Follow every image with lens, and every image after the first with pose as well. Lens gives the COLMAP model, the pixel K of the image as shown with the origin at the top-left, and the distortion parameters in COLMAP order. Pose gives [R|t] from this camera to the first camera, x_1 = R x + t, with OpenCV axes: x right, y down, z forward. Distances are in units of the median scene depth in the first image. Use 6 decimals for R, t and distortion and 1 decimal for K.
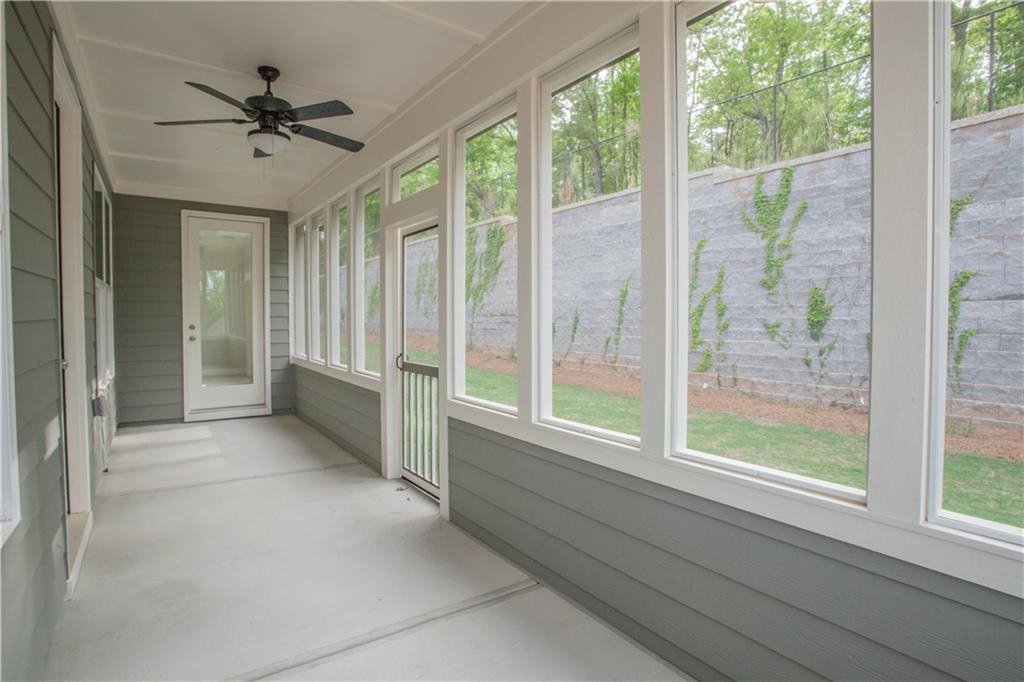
lens RADIAL K [[501.0, 0, 514.1], [0, 501.0, 331.1], [0, 0, 1]] dist [-0.071147, 0.030029]
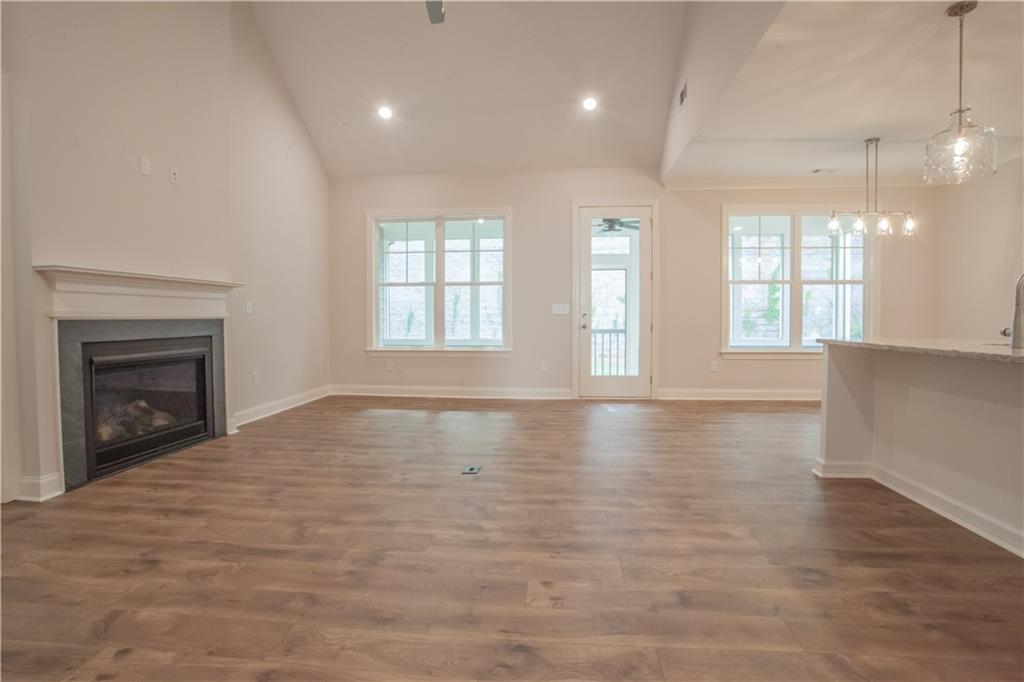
lens RADIAL K [[501.0, 0, 514.1], [0, 501.0, 331.1], [0, 0, 1]] dist [-0.071147, 0.030029]
pose [[0.651628, -0.025526, 0.758109, -0.694423], [0.025698, 0.999603, 0.011569, 0.009811], [-0.758103, 0.011943, 0.652025, -0.063311]]
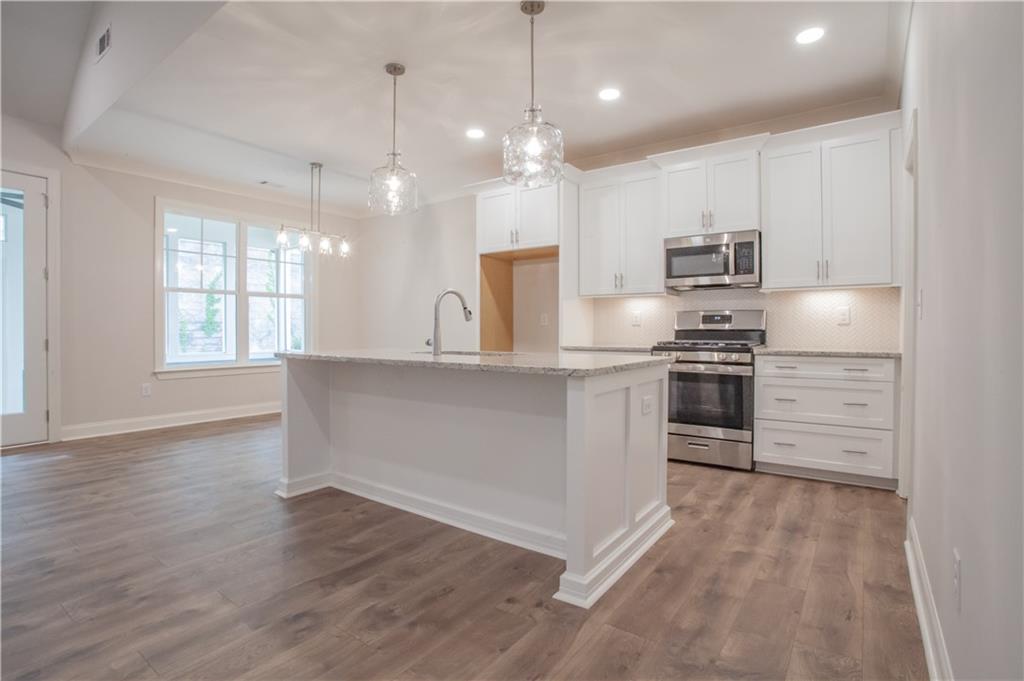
lens RADIAL K [[501.0, 0, 514.1], [0, 501.0, 330.6], [0, 0, 1]] dist [-0.071147, 0.030029]
pose [[-0.327074, -0.005870, 0.944980, -0.667539], [0.026994, 0.999515, 0.015551, 0.009283], [-0.944613, 0.030595, -0.326757, -0.048783]]
